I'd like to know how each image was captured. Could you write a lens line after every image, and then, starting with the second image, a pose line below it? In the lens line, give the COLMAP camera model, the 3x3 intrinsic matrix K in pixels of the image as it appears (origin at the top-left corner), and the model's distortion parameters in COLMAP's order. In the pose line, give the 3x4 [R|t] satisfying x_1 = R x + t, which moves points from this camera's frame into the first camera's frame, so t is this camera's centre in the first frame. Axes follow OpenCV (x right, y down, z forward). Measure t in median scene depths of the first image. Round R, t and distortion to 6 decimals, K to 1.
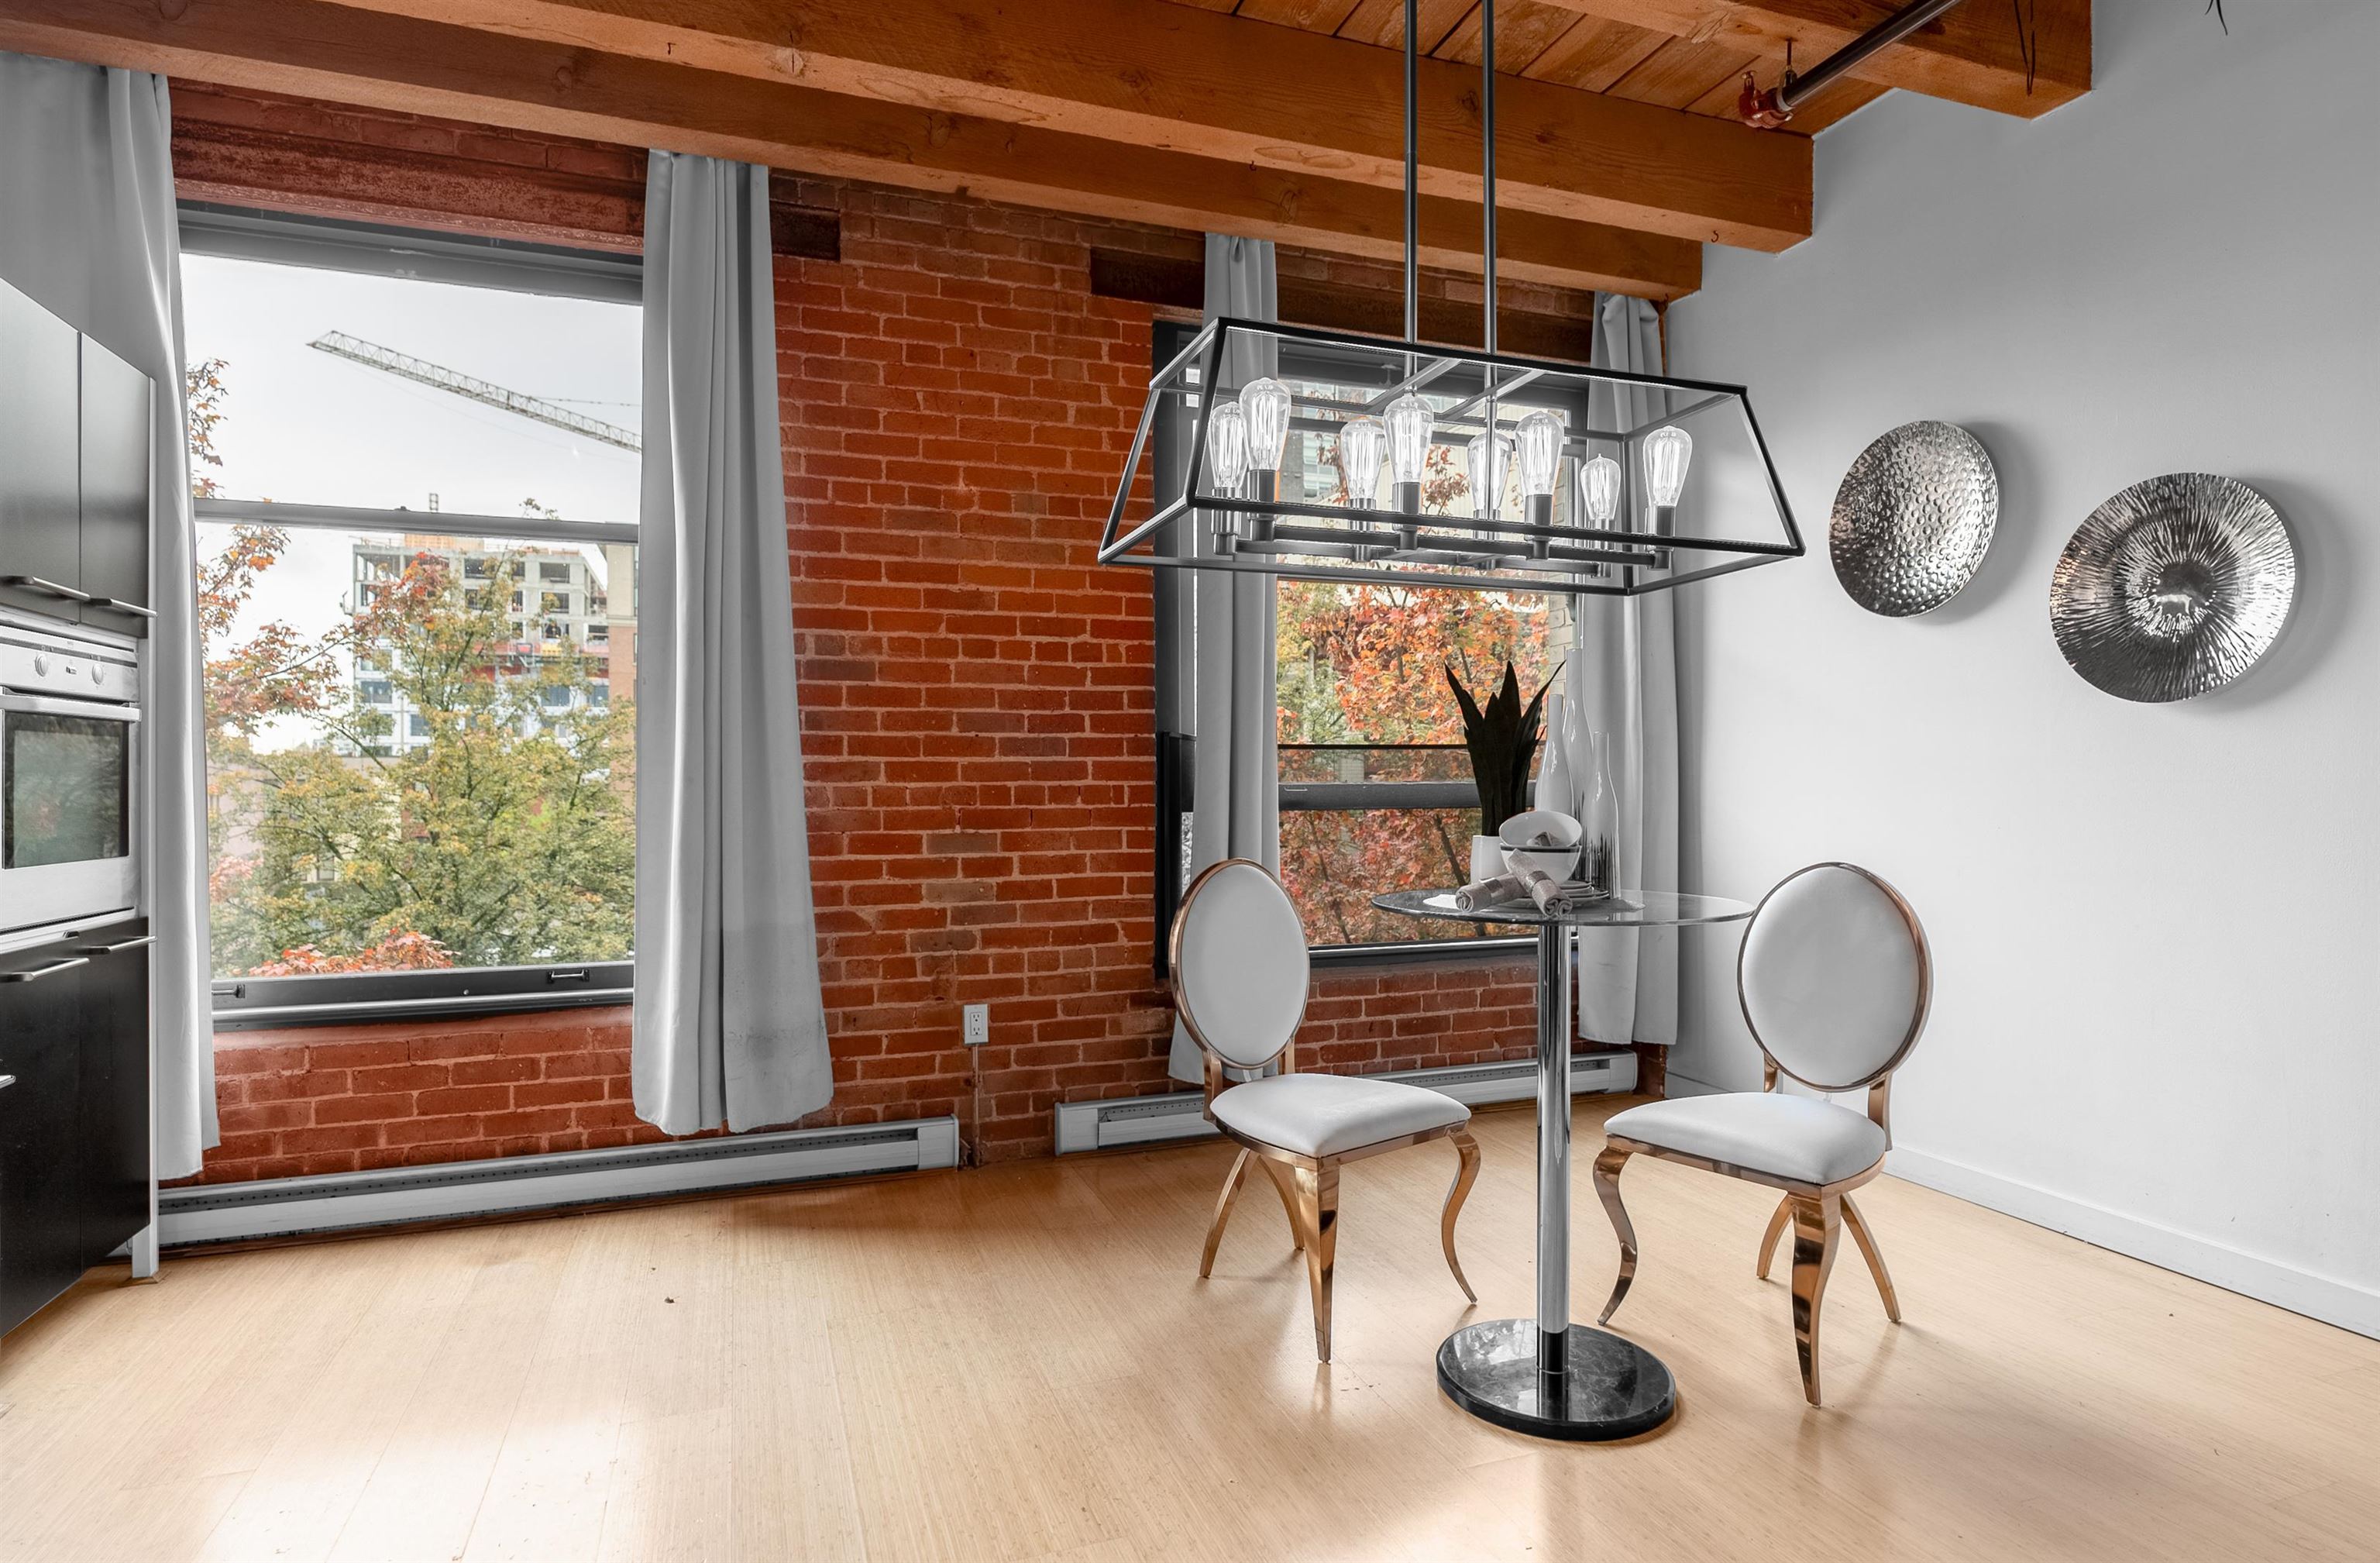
lens RADIAL K [[1265.0, 0, 1194.0], [0, 1265.0, 791.0], [0, 0, 1]] dist [-0.003364, 0.000922]
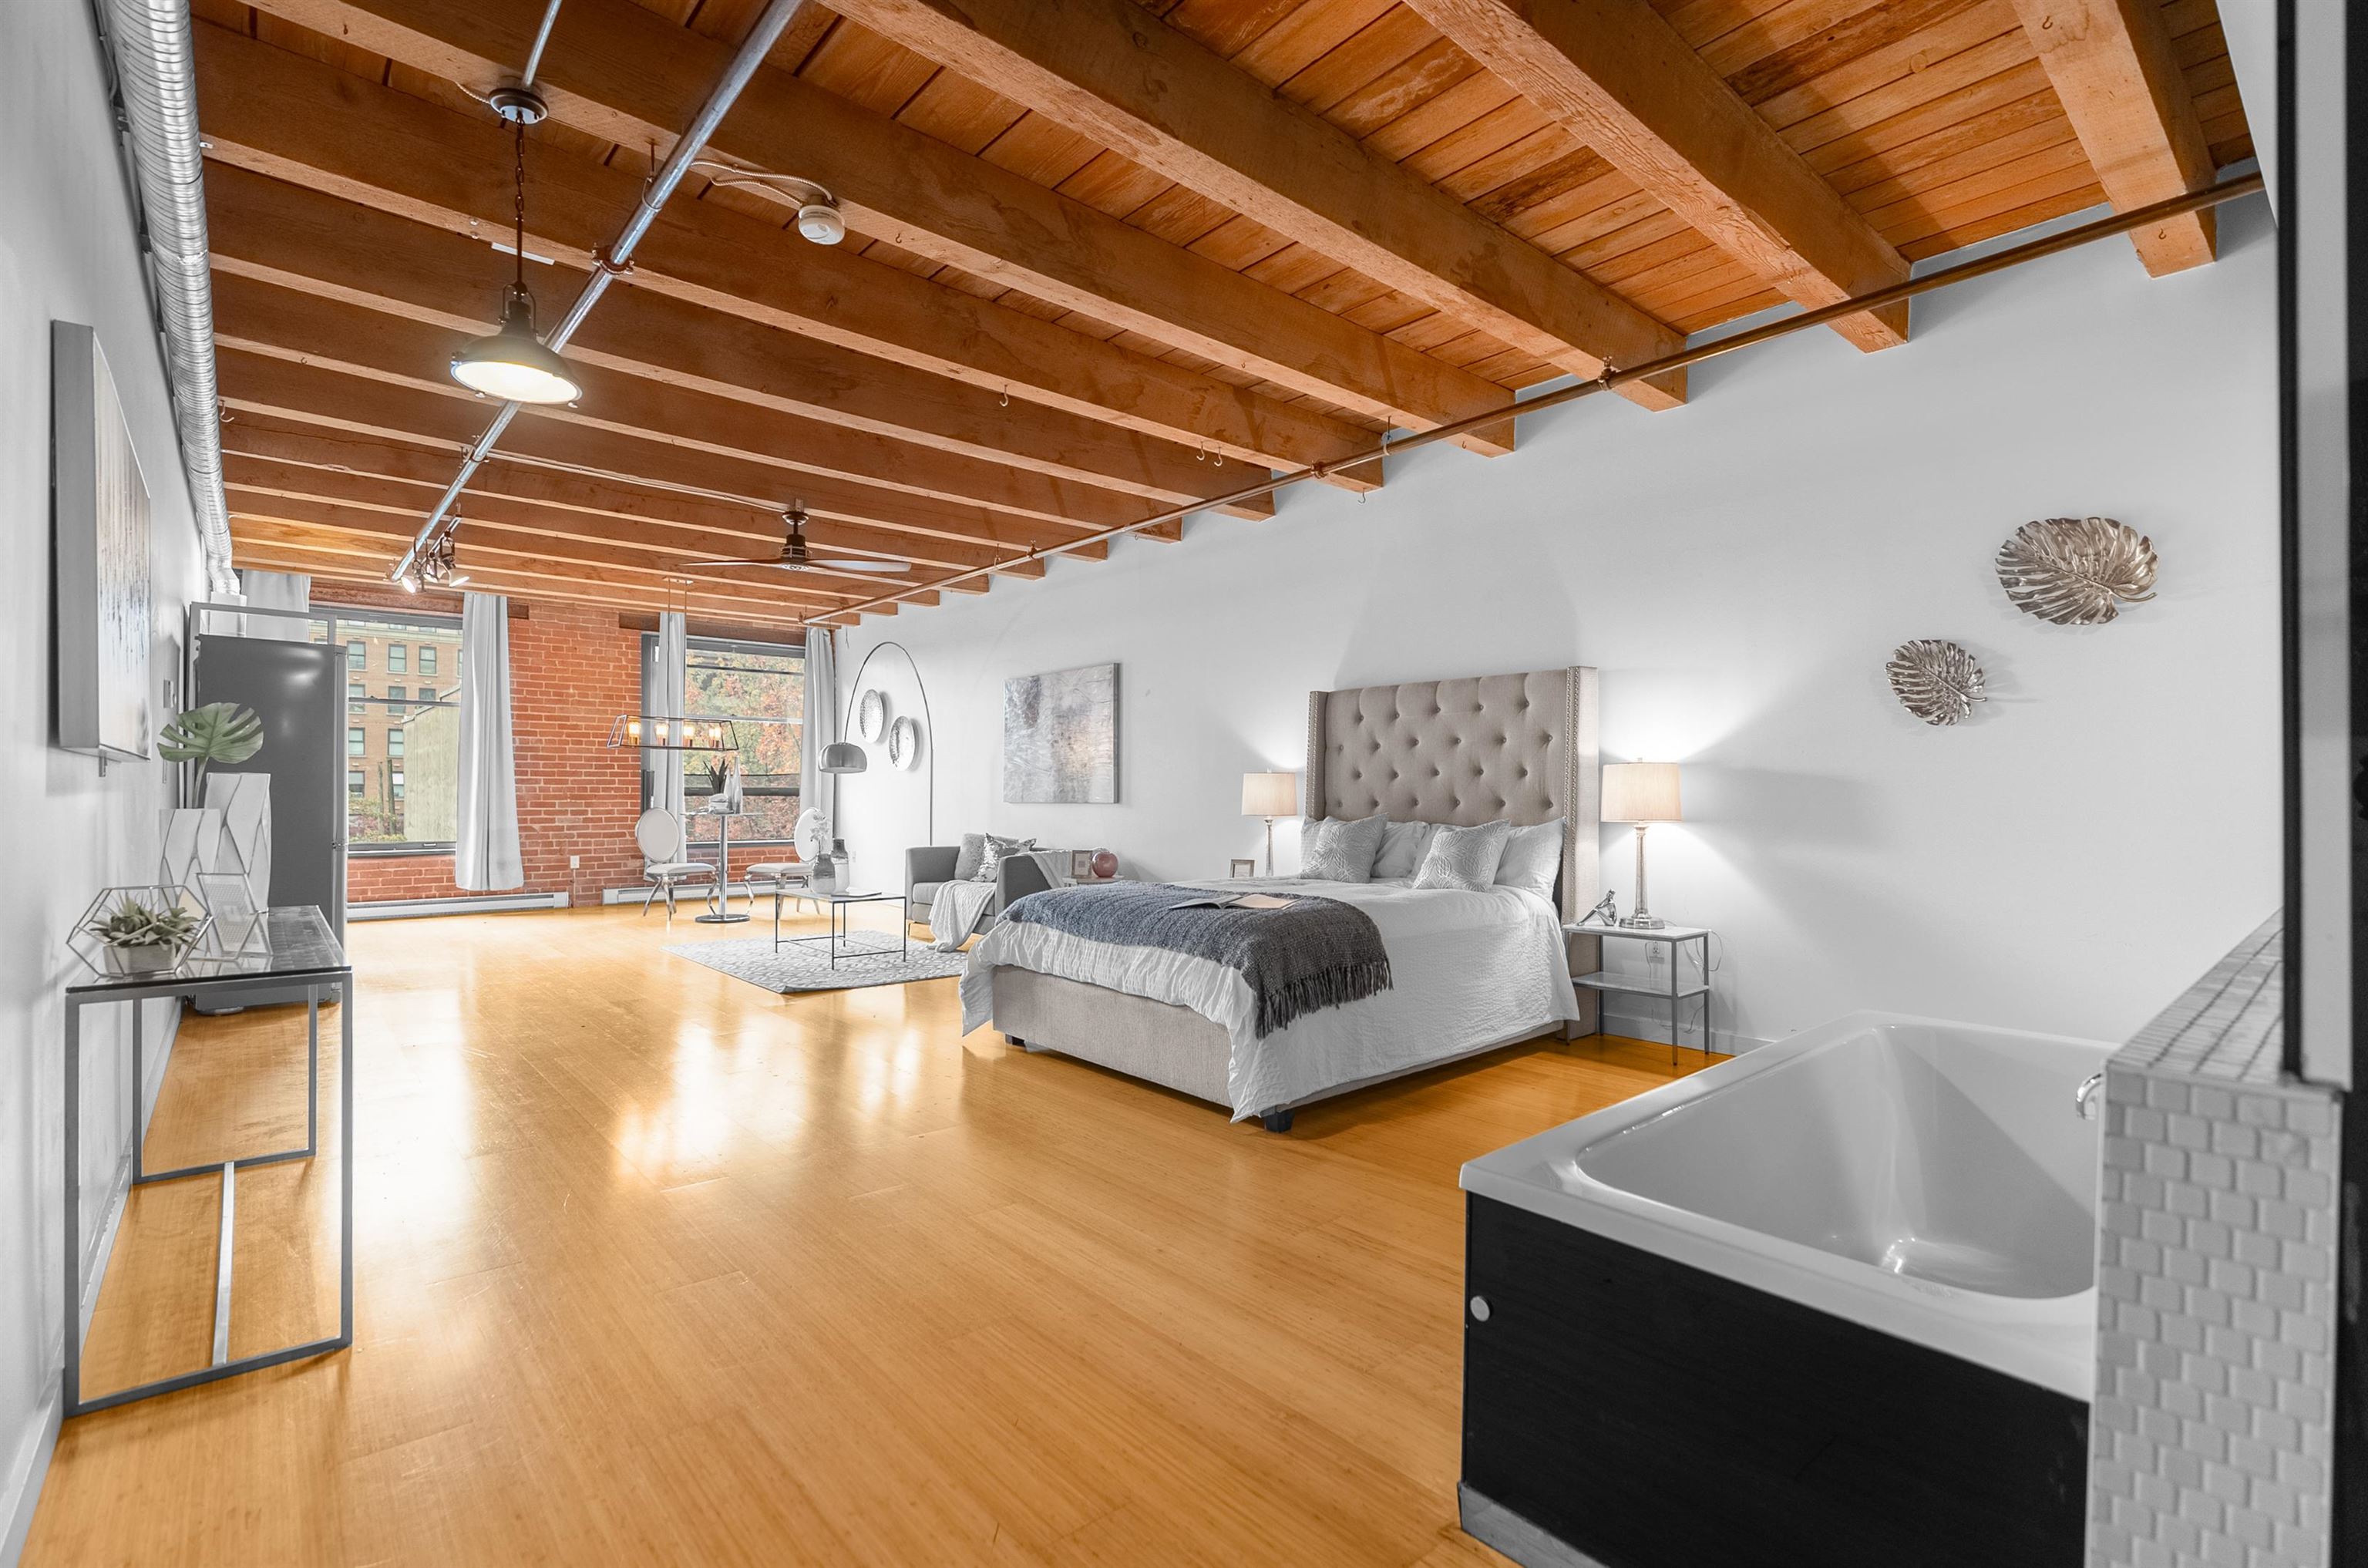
lens RADIAL K [[1083.8, 0, 1184.5], [0, 1083.8, 785.7], [0, 0, 1]] dist [-0.003862, 0.000035]
pose [[0.929562, 0.010663, 0.368512, 0.266795], [-0.009065, 0.999940, -0.006069, -0.003106], [-0.368555, 0.002301, 0.929603, -2.260126]]
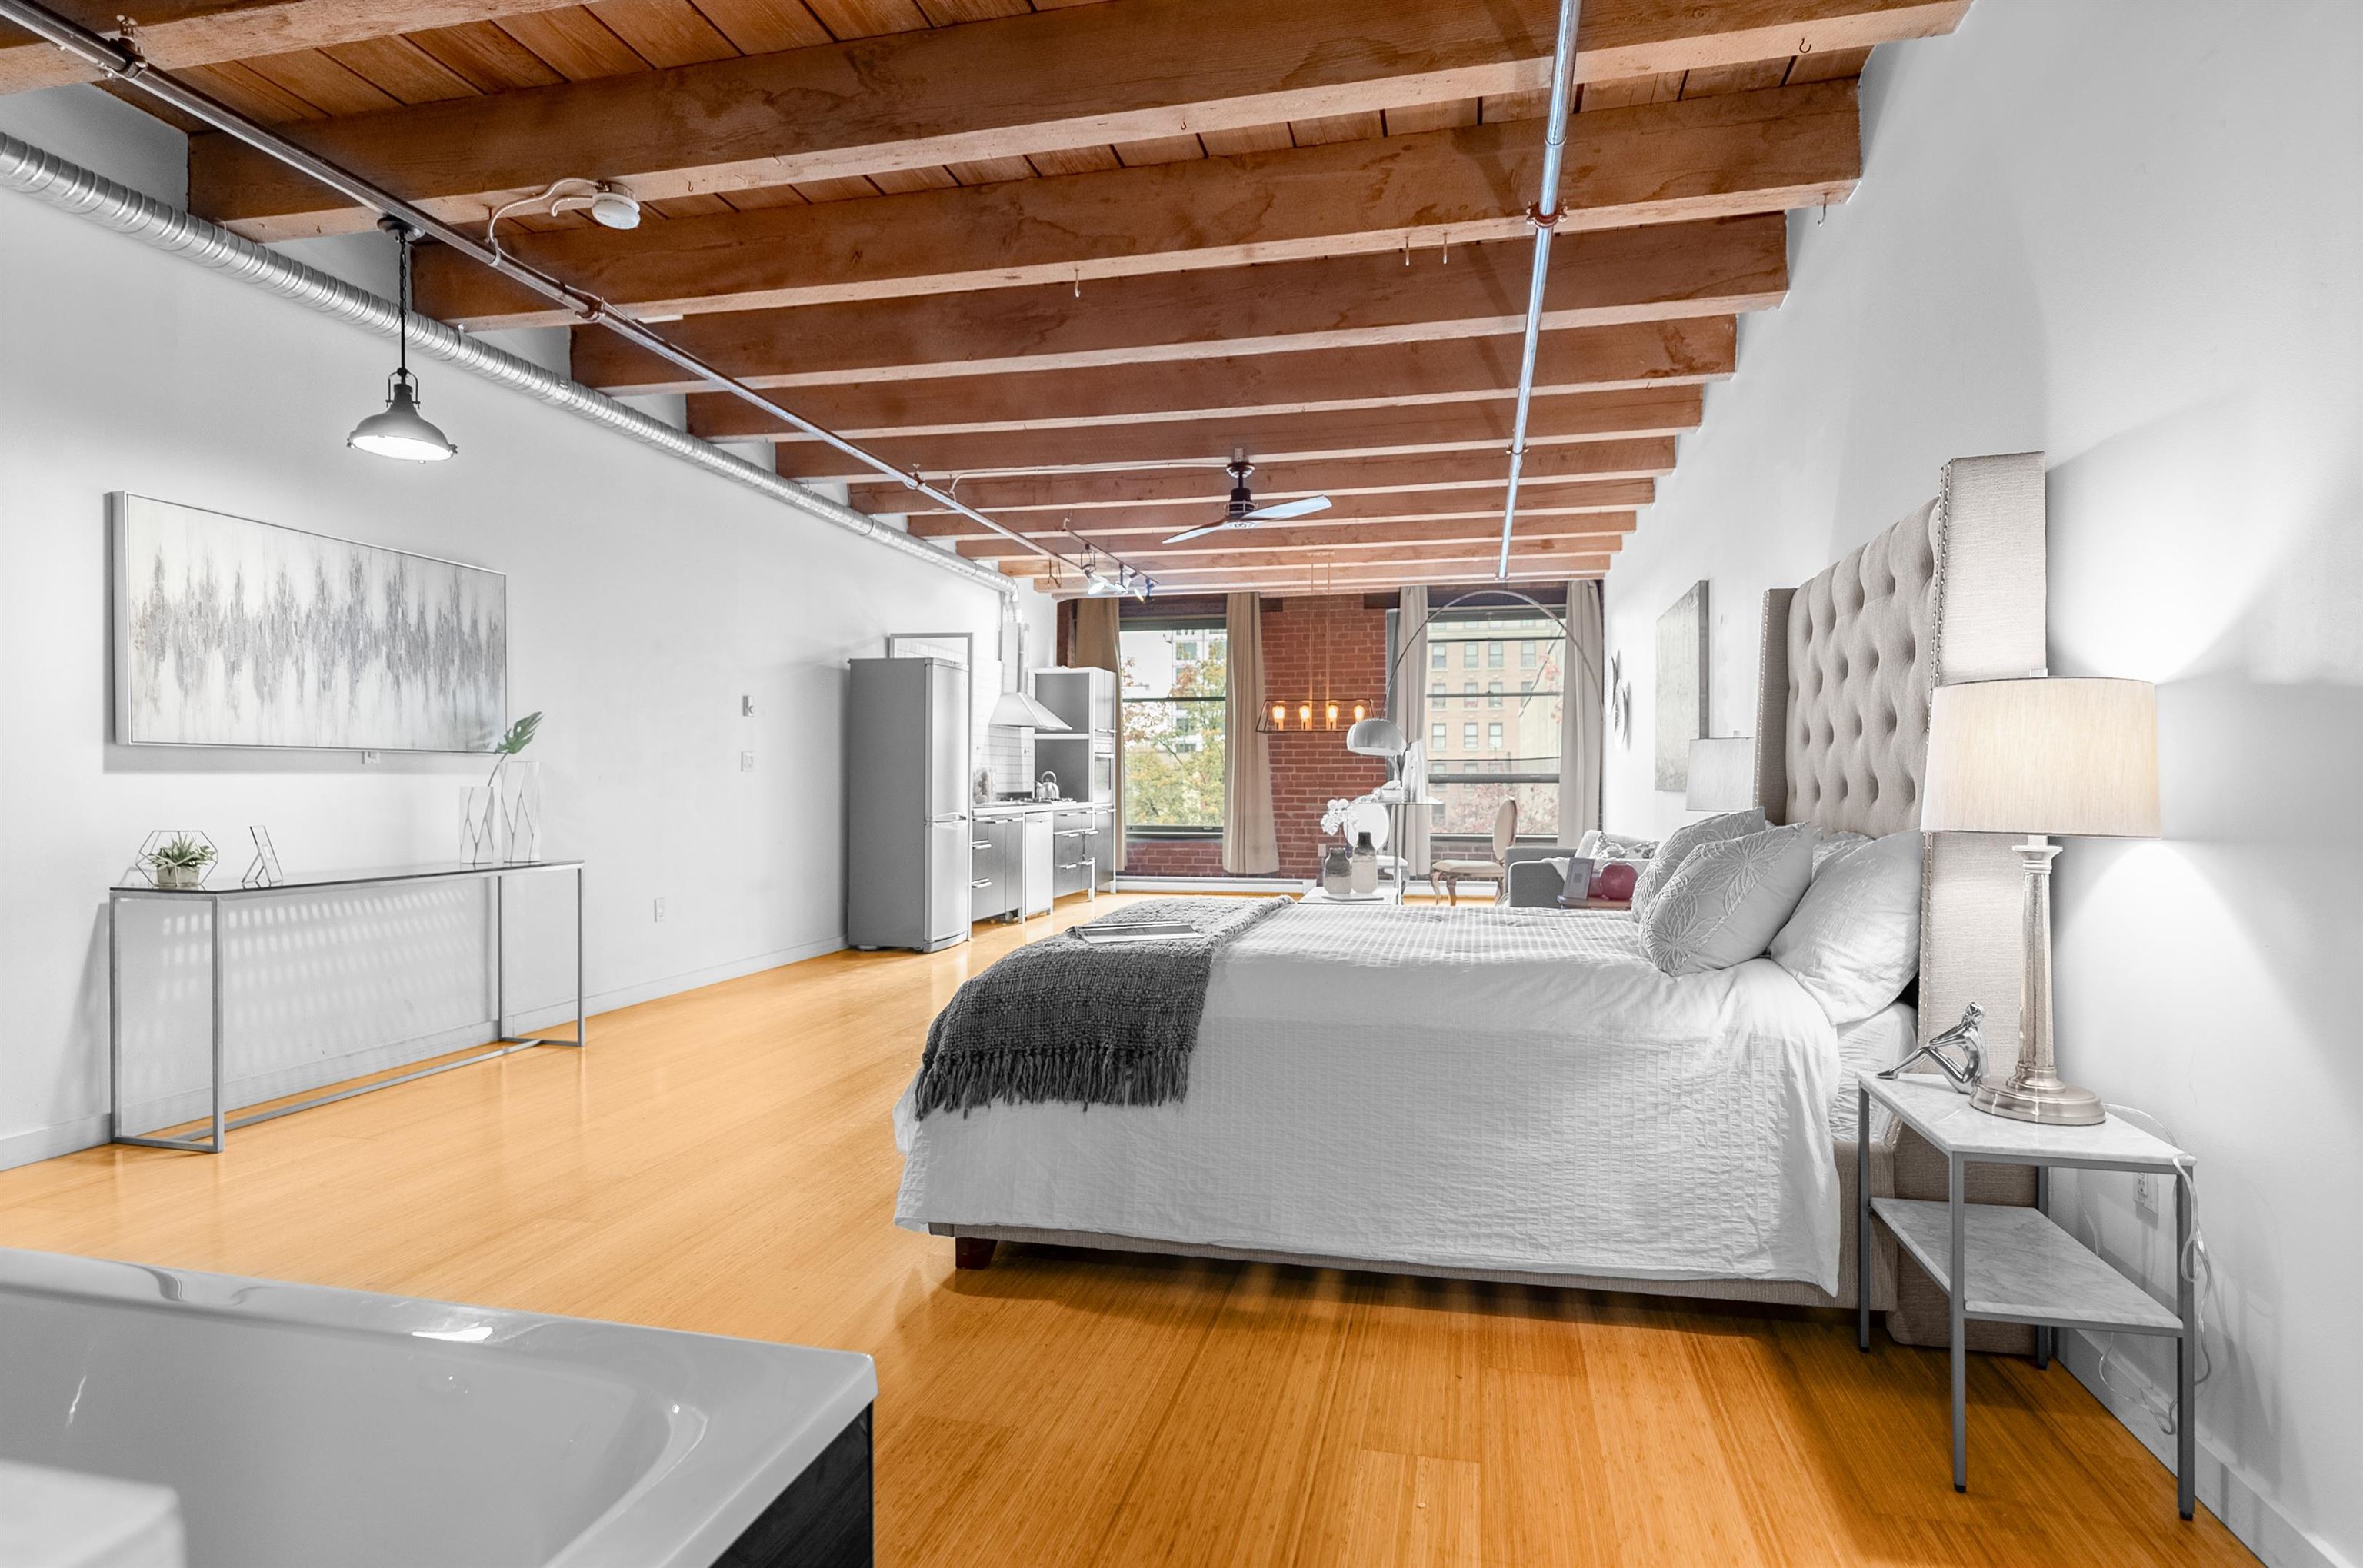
lens RADIAL K [[1234.0, 0, 1183.9], [0, 1234.0, 776.7], [0, 0, 1]] dist [-0.001249, 0.001465]
pose [[0.838930, 0.004083, -0.544224, 1.315814], [-0.004421, 0.999990, 0.000688, 0.002541], [0.544221, 0.001829, 0.838940, -1.912515]]
